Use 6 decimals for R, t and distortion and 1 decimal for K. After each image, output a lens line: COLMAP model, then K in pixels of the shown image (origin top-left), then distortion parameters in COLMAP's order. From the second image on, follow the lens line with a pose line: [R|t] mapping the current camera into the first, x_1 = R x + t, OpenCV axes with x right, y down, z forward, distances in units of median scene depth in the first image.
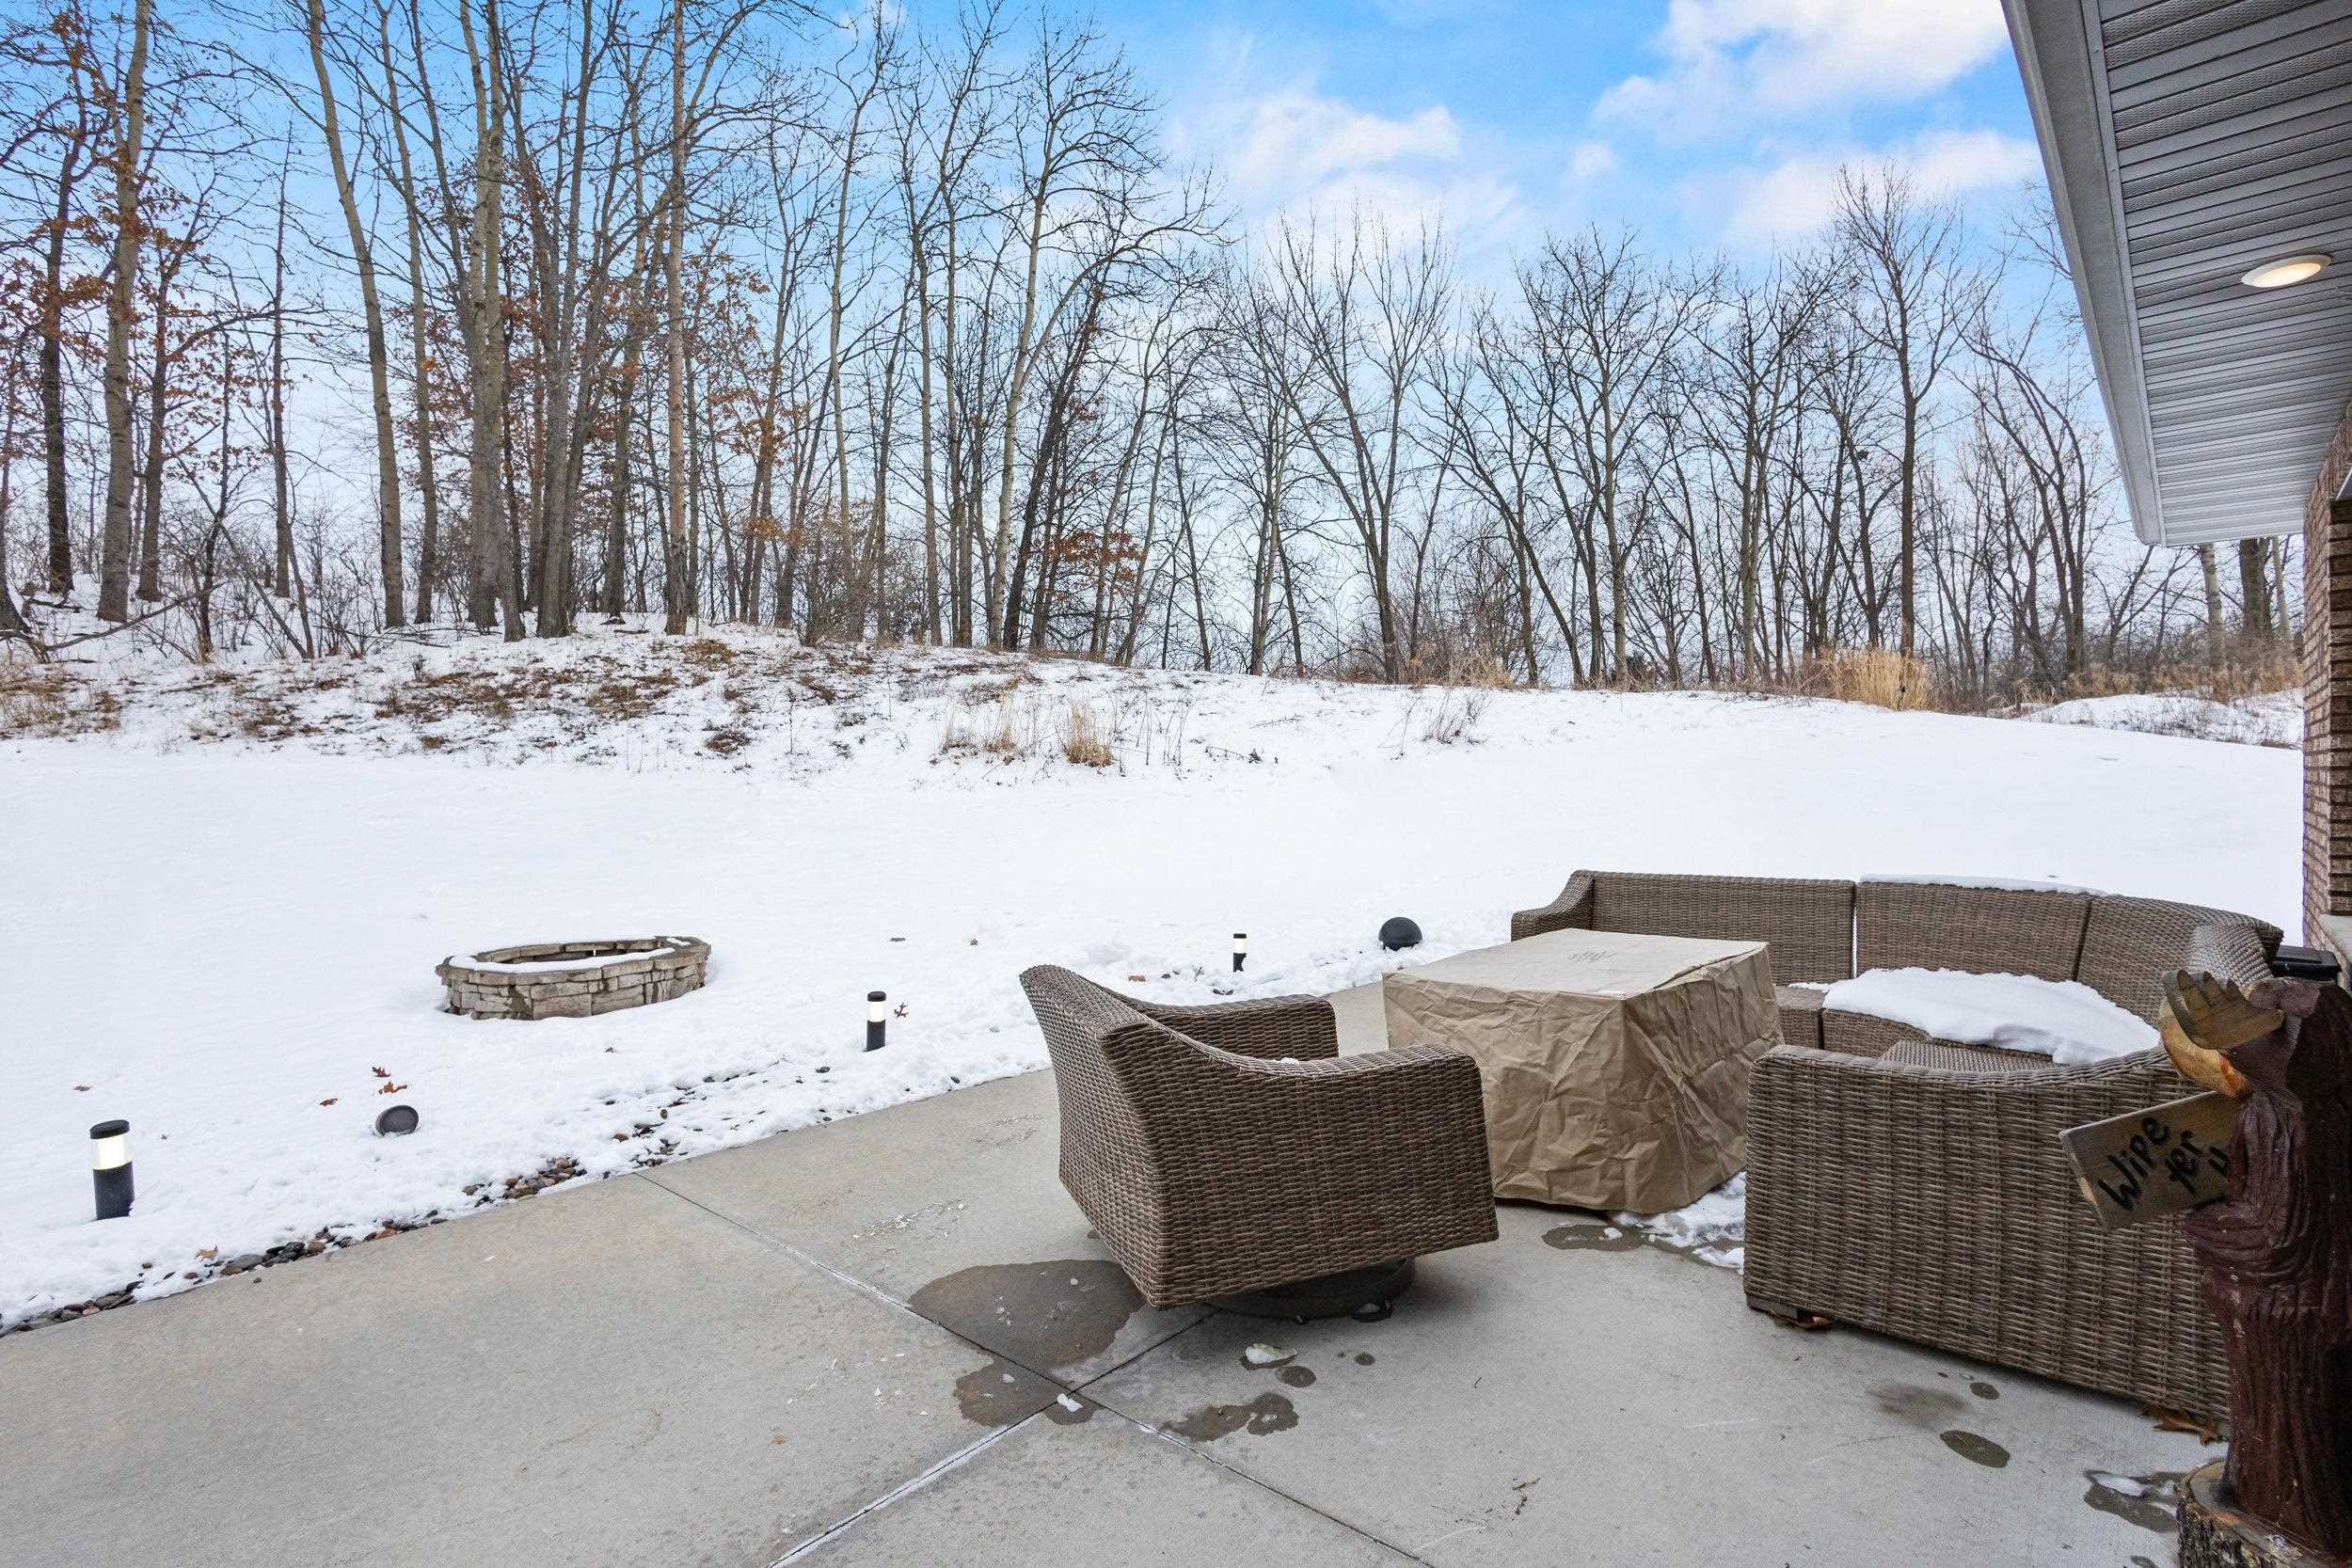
lens RADIAL K [[1076.5, 0, 1176.0], [0, 1076.5, 784.0], [0, 0, 1]] dist [0.005841, -0.001078]
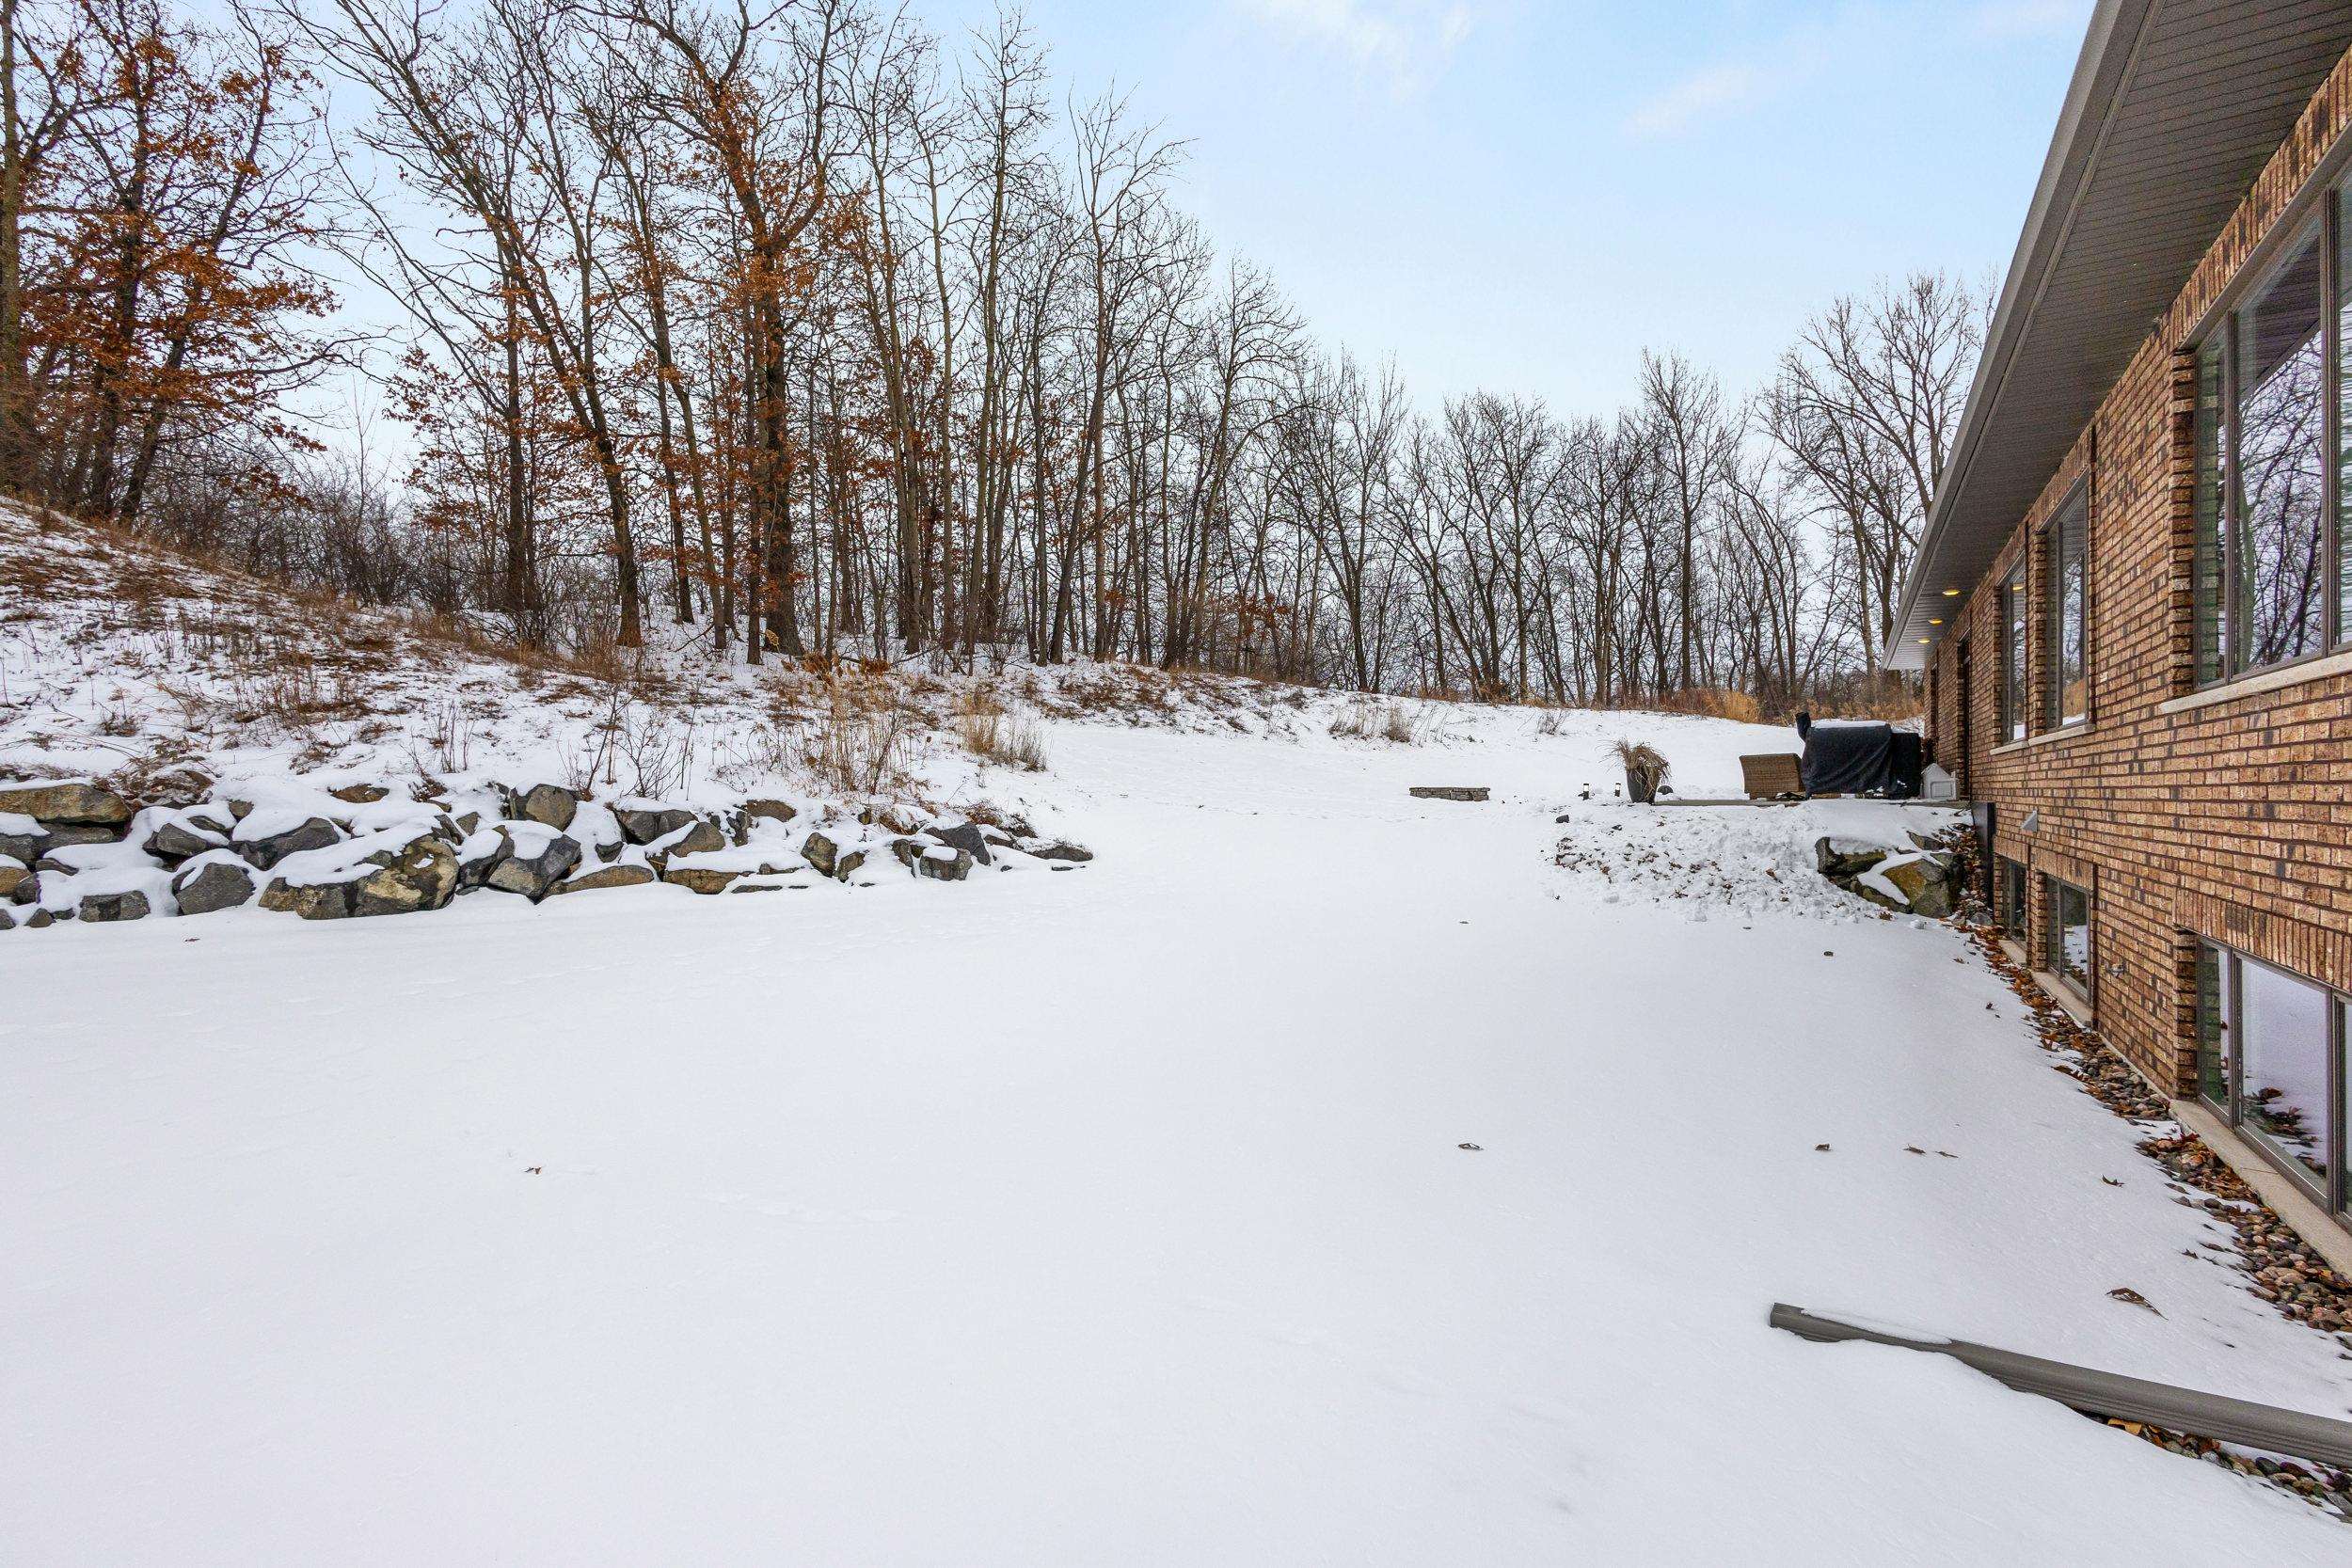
lens RADIAL K [[1078.7, 0, 1173.3], [0, 1078.7, 774.7], [0, 0, 1]] dist [0.003831, -0.000068]
pose [[0.977390, 0.009241, 0.211244, -0.416595], [-0.005876, 0.999846, -0.016548, 0.035634], [-0.211364, 0.014933, 0.977293, -0.371526]]
